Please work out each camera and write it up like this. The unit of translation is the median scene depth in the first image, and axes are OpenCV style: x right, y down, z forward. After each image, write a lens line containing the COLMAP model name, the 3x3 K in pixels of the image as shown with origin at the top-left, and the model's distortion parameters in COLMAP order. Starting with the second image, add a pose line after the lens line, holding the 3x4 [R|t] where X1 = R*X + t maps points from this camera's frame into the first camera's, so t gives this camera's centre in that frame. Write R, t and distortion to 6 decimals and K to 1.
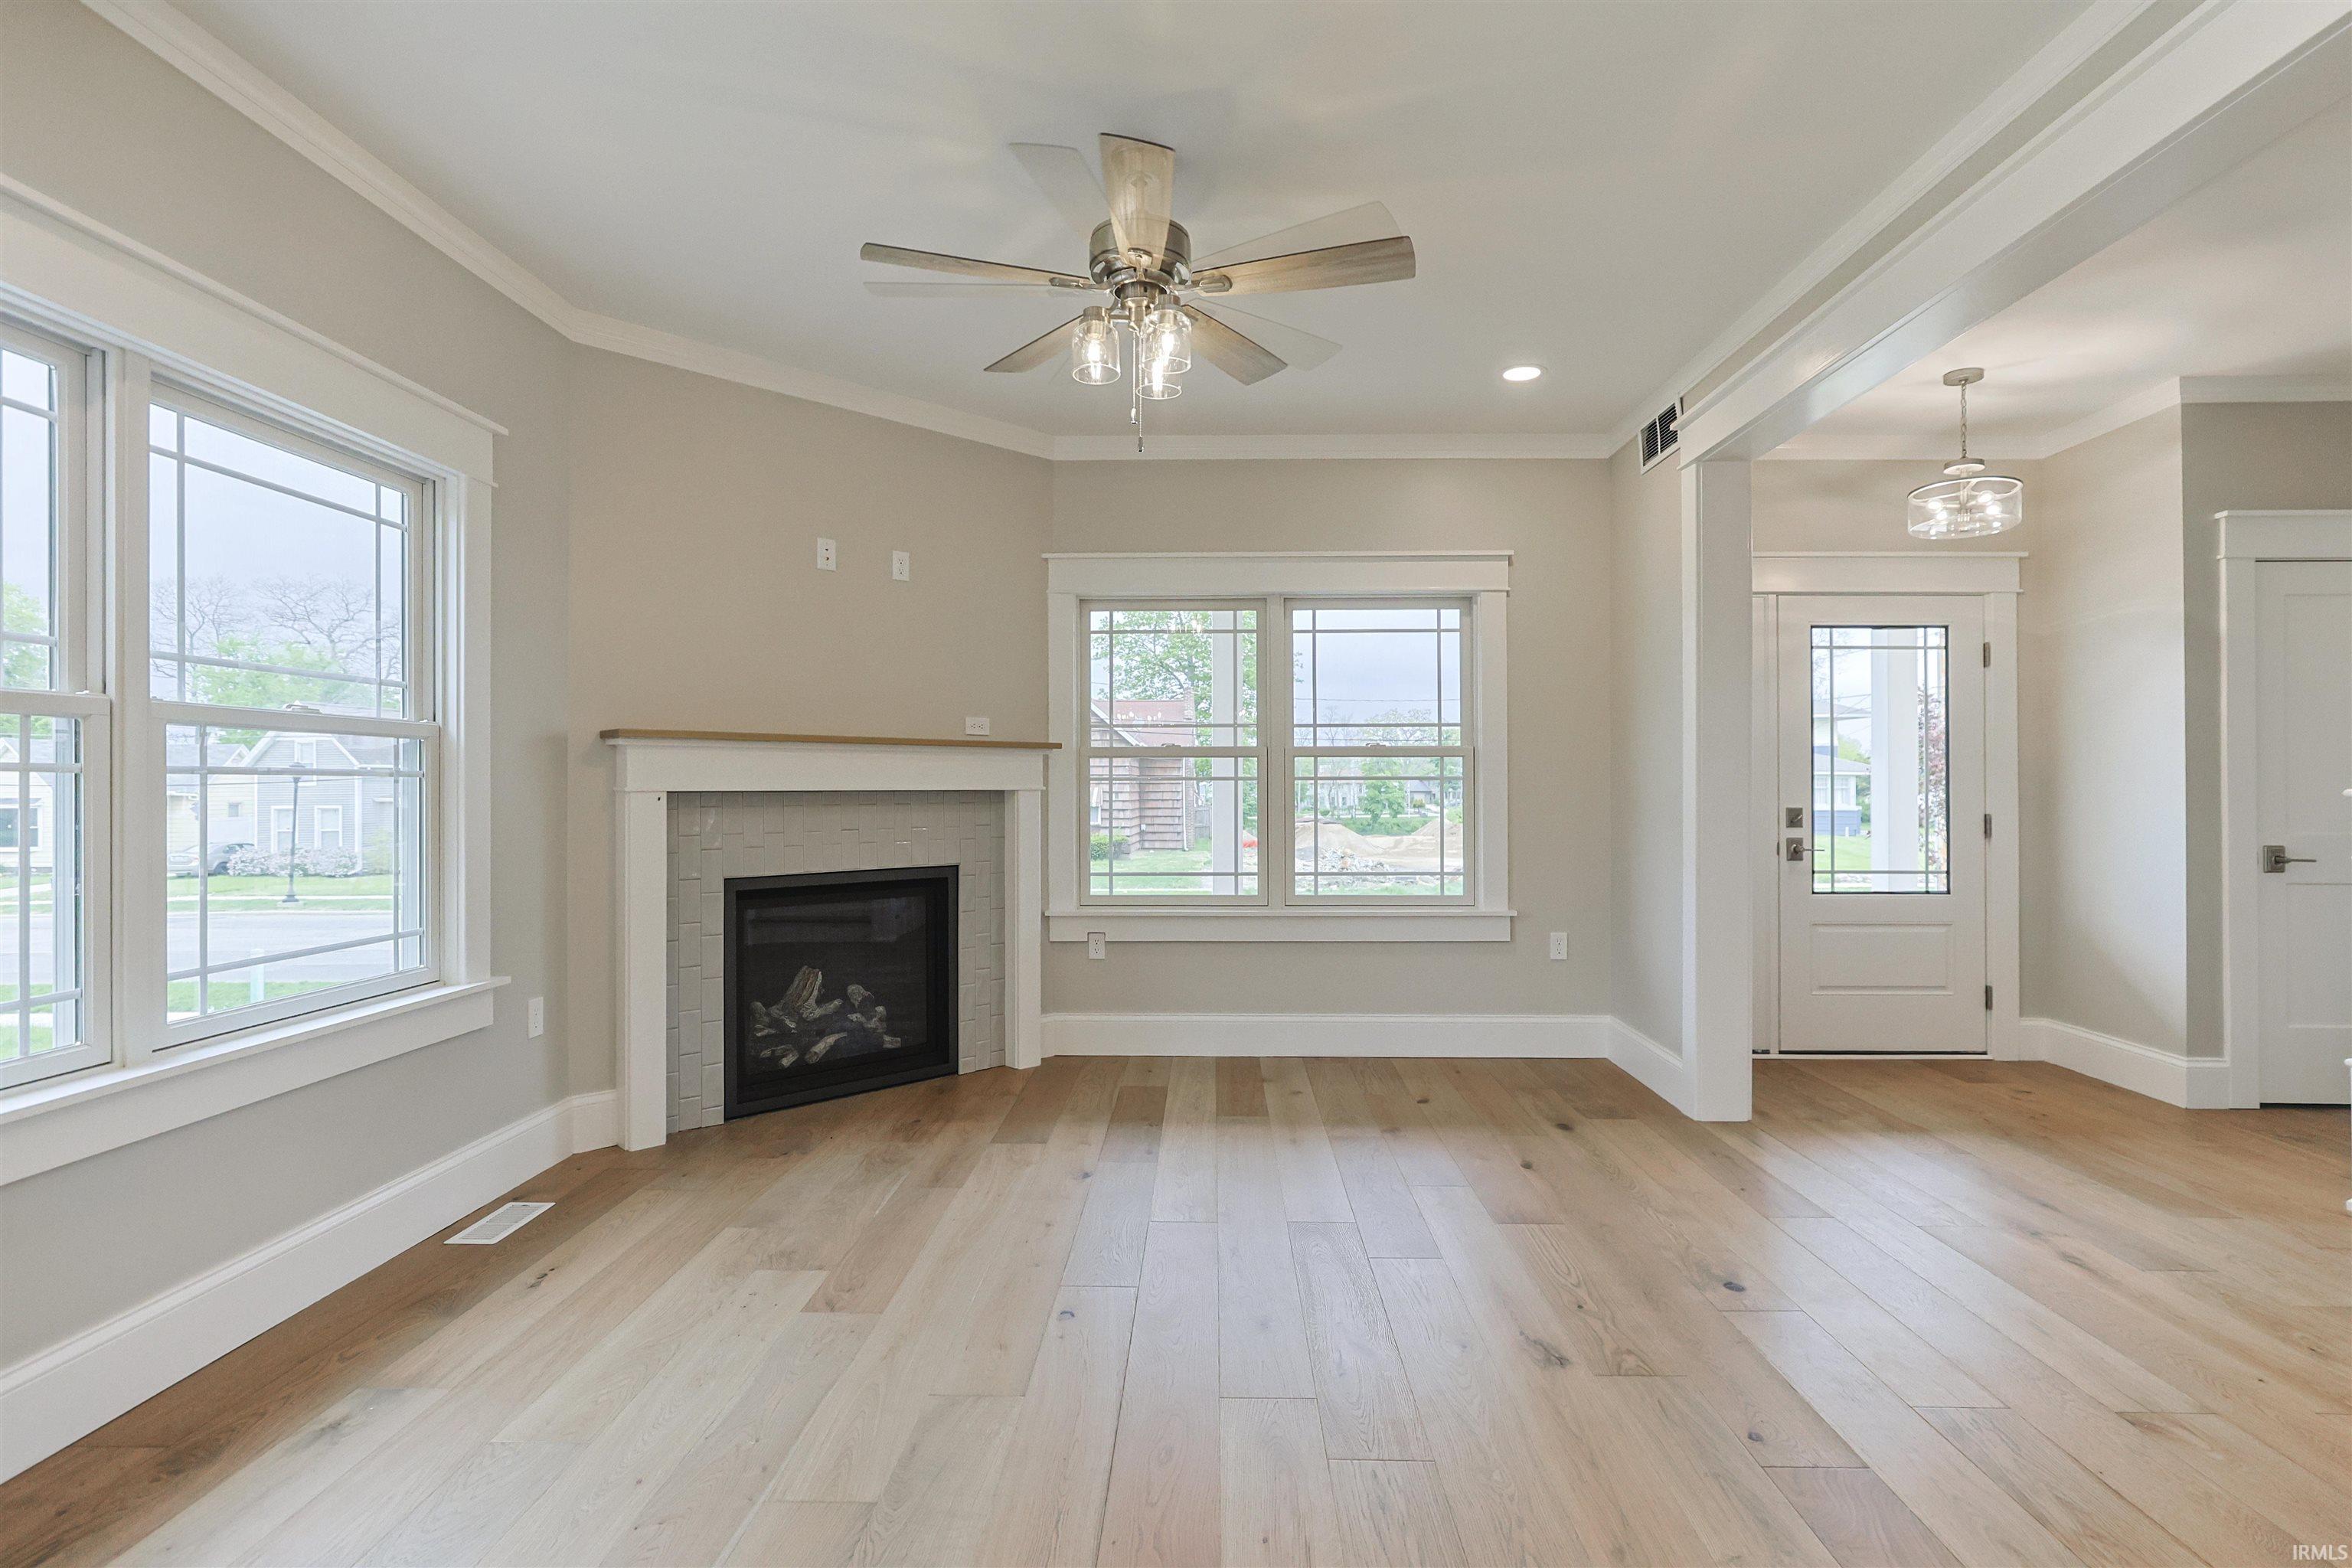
lens RADIAL K [[1119.2, 0, 1198.4], [0, 1119.2, 777.7], [0, 0, 1]] dist [-0.018662, 0.013533]
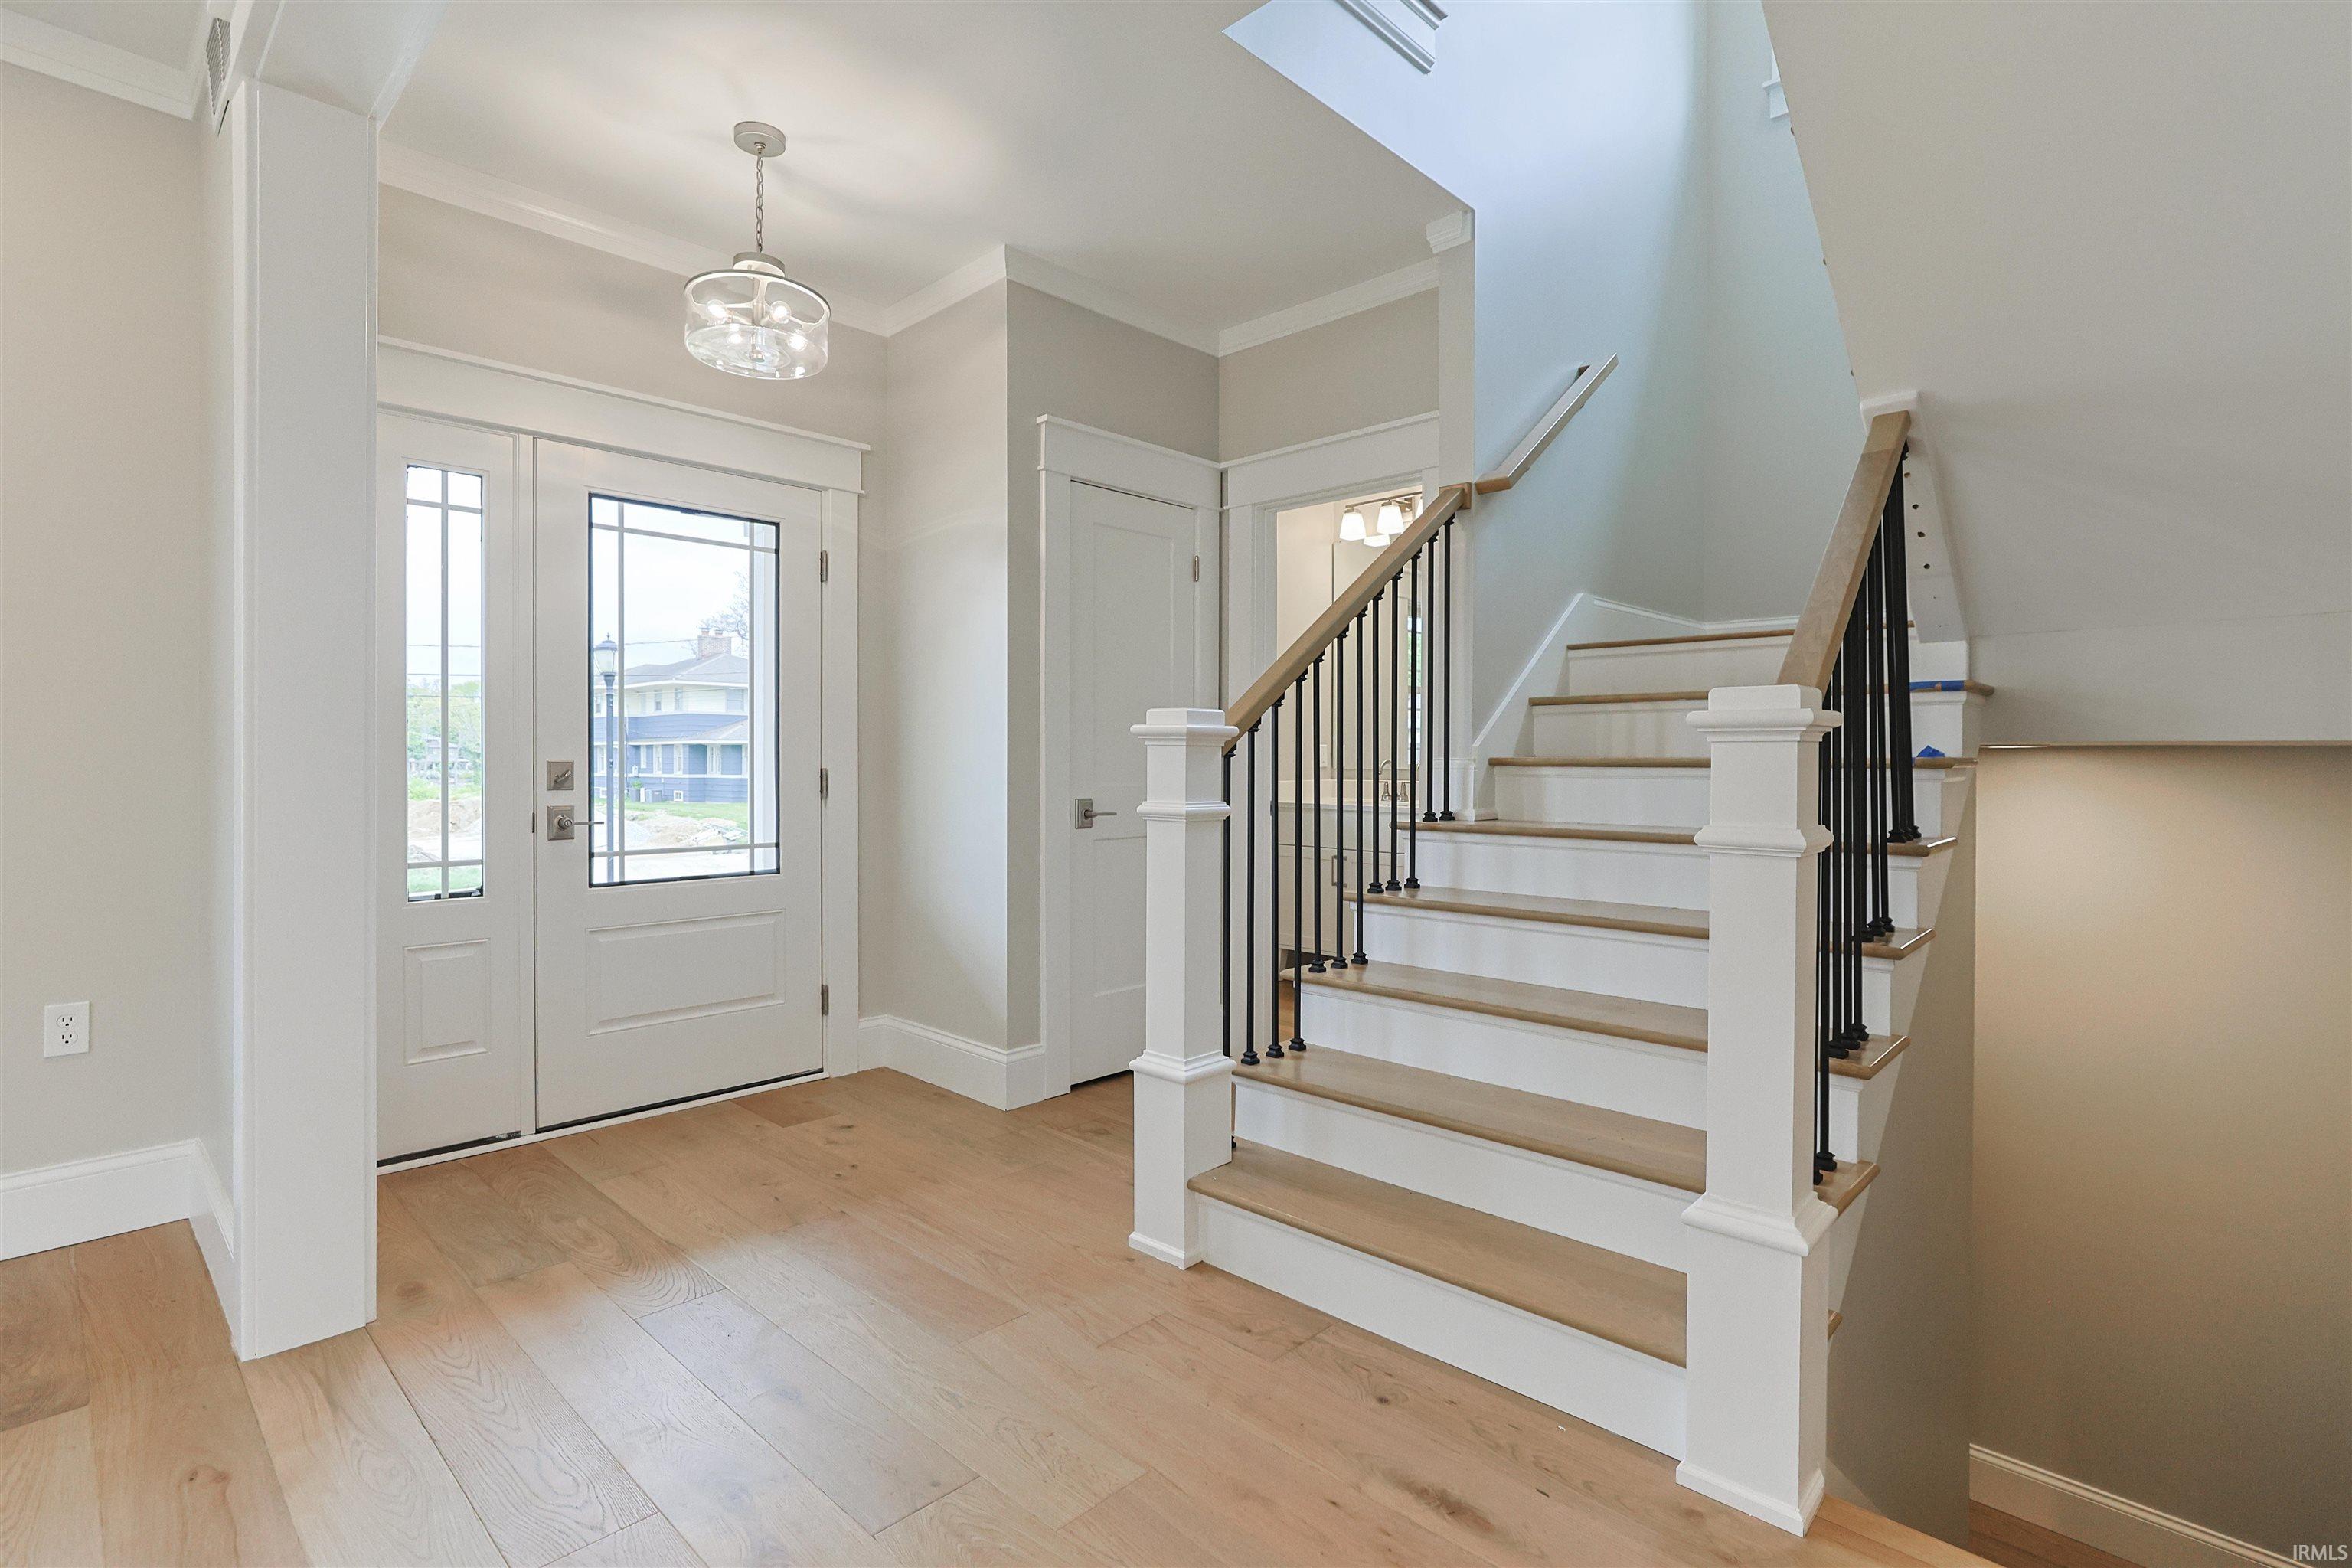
lens RADIAL K [[1123.9, 0, 1163.3], [0, 1123.9, 764.2], [0, 0, 1]] dist [-0.014578, 0.010914]
pose [[0.688863, -0.002394, 0.724888, 0.336597], [-0.006510, 0.999934, 0.009488, 0.023026], [-0.724863, -0.011255, 0.688801, 0.313187]]
